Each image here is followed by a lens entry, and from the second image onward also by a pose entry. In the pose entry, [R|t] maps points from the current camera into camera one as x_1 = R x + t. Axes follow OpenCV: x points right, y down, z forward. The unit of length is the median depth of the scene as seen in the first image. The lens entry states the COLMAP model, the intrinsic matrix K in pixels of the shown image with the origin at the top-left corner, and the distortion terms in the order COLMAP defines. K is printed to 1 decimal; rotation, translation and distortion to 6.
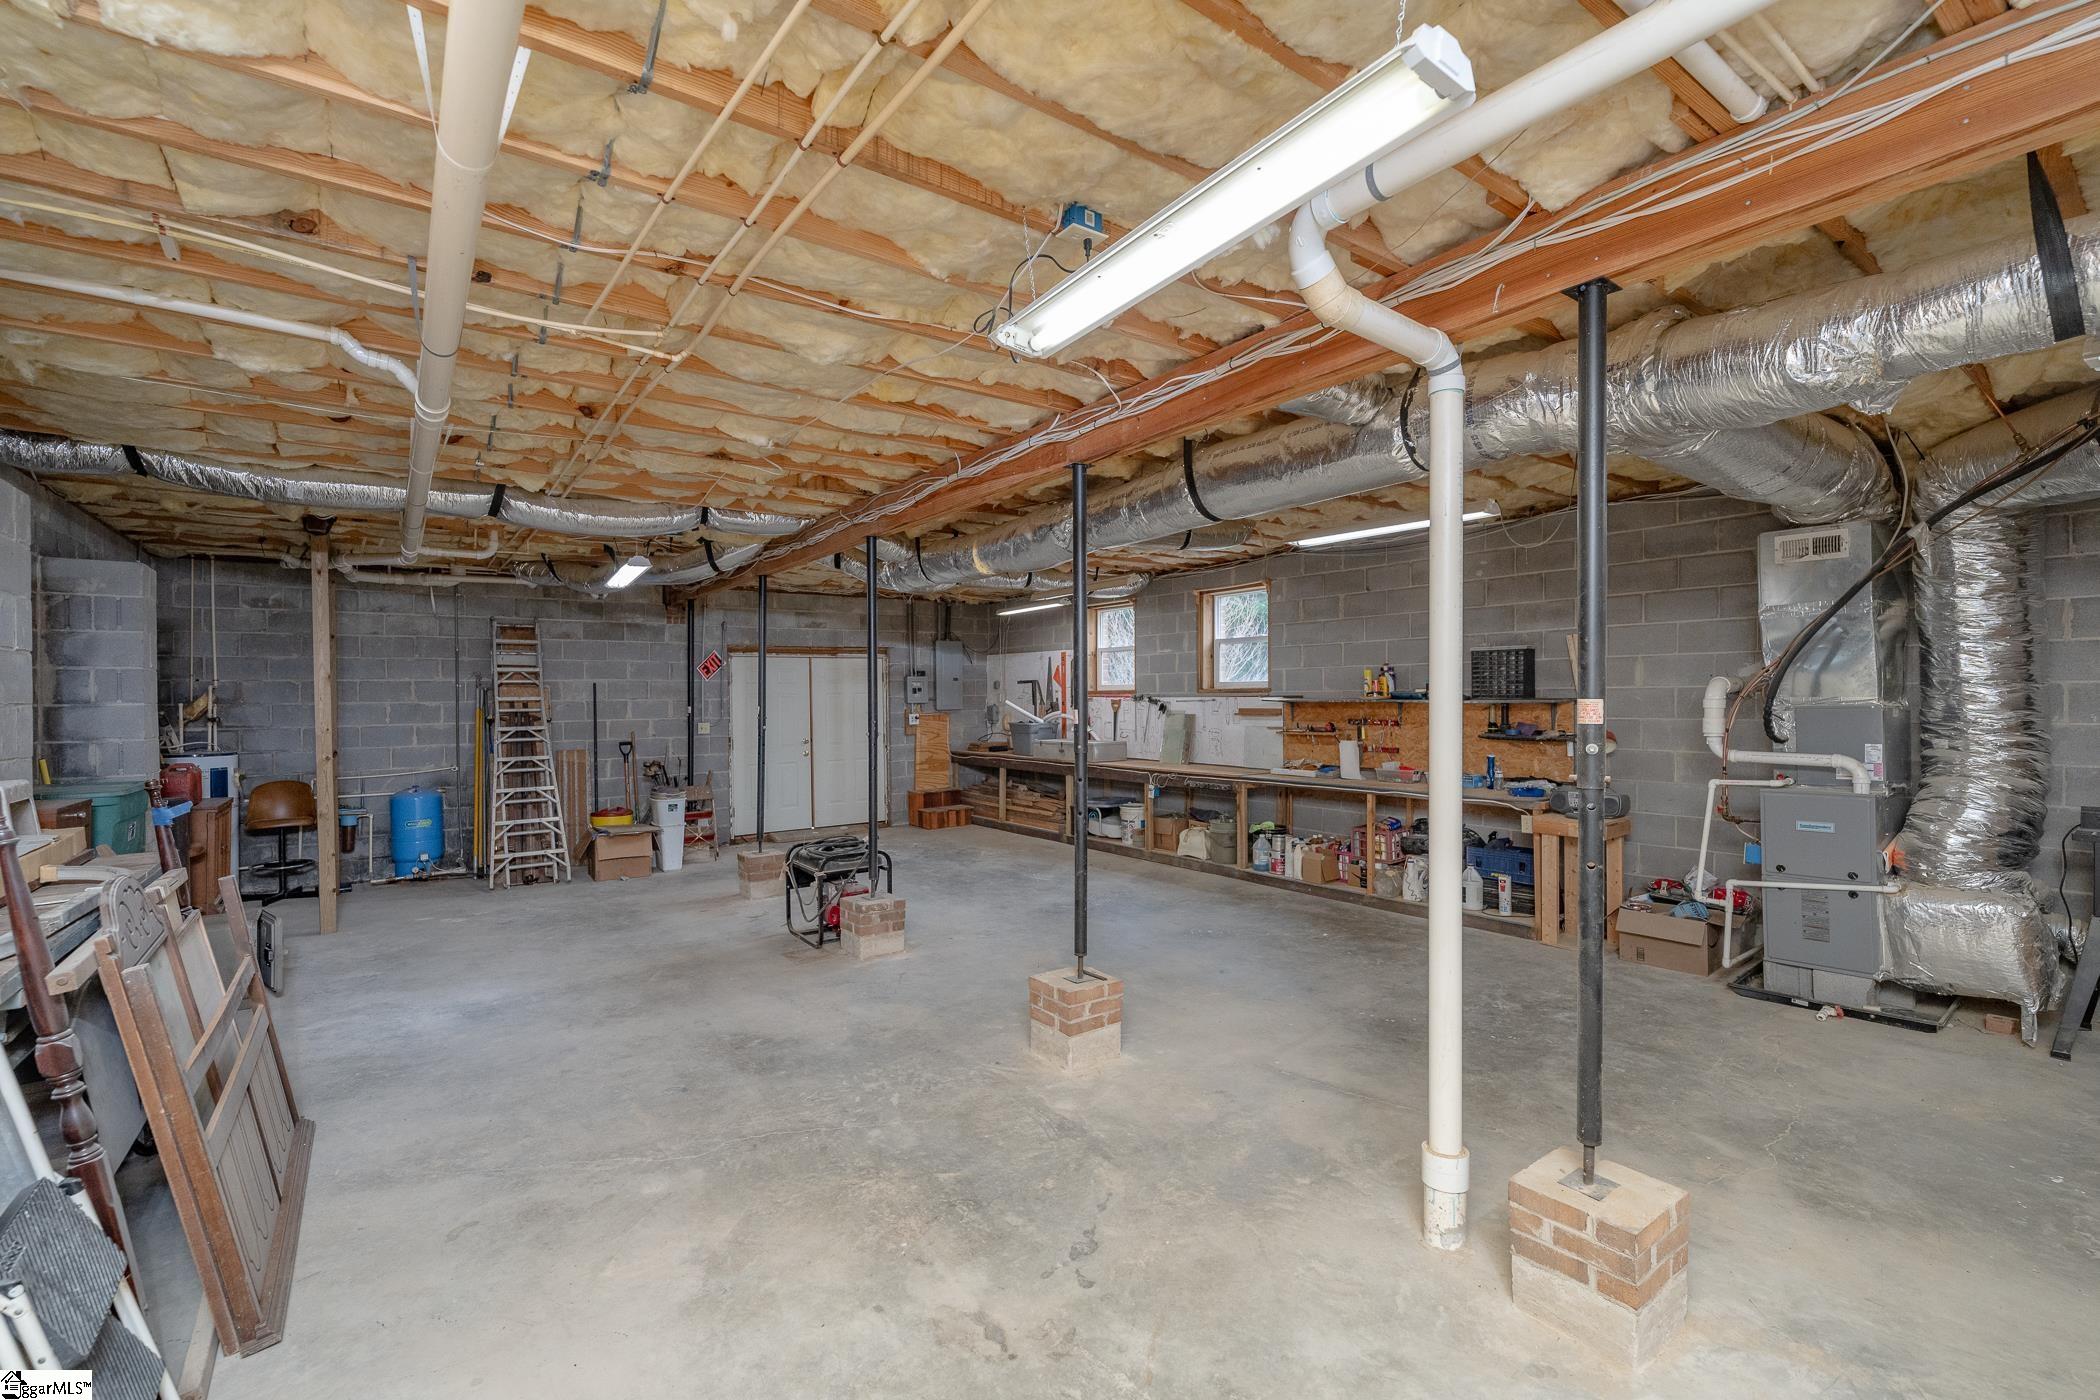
lens RADIAL K [[907.1, 0, 1058.0], [0, 907.1, 706.9], [0, 0, 1]] dist [-0.008581, 0.000577]
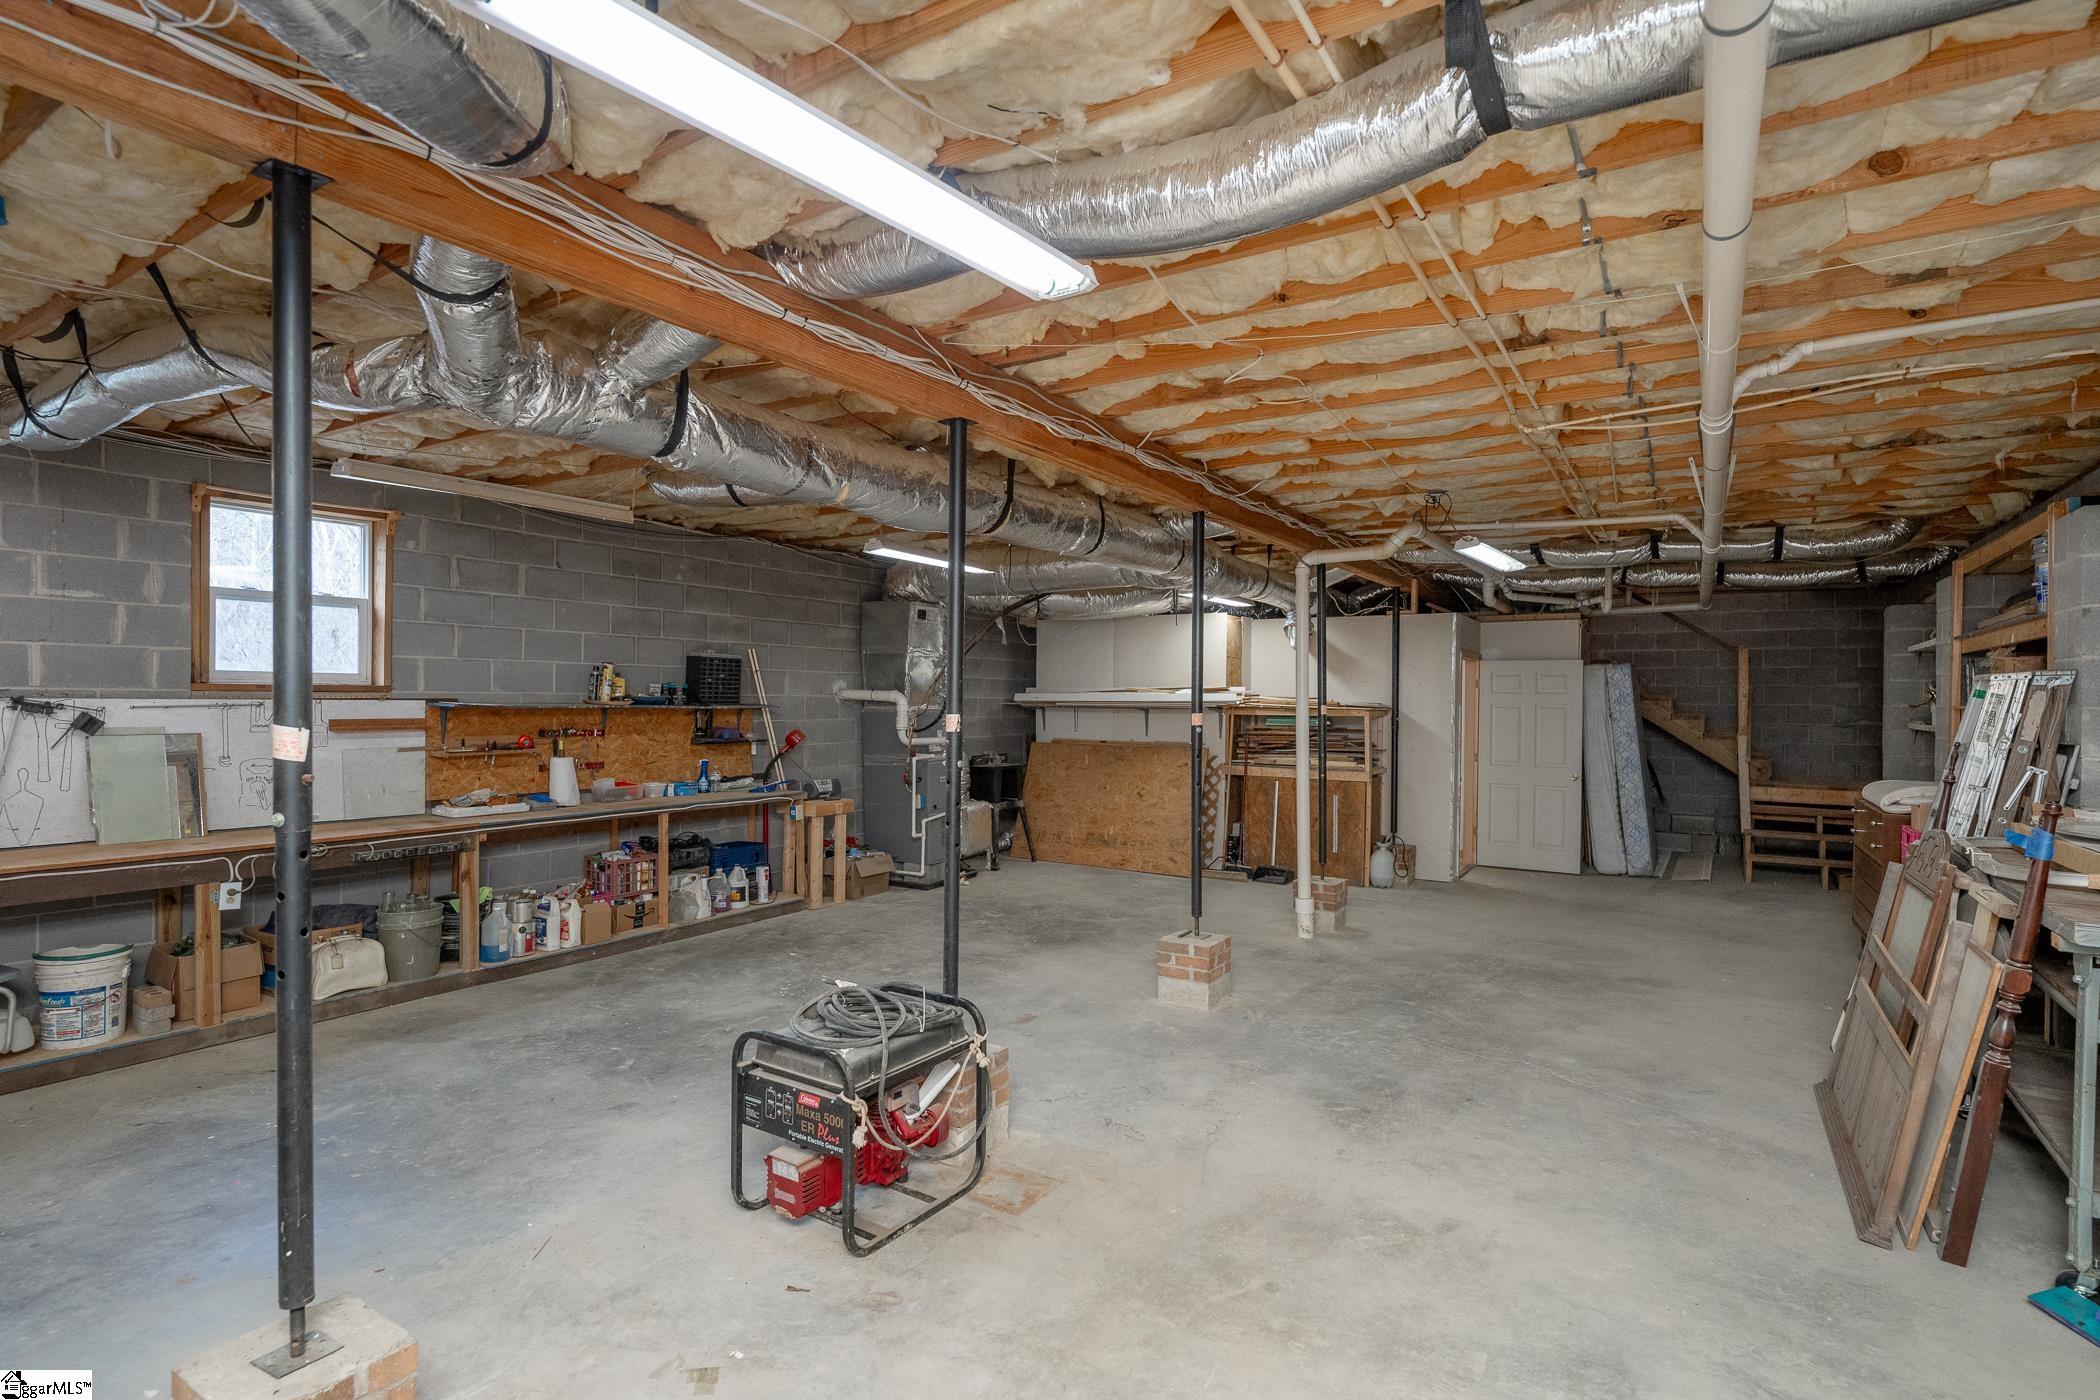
lens RADIAL K [[1033.4, 0, 1056.5], [0, 1033.4, 696.3], [0, 0, 1]] dist [-0.013324, -0.000279]
pose [[-0.363615, 0.009235, 0.931504, -0.819243], [0.008138, 0.999944, -0.006737, -0.007235], [-0.931514, 0.005131, -0.363670, 1.152346]]
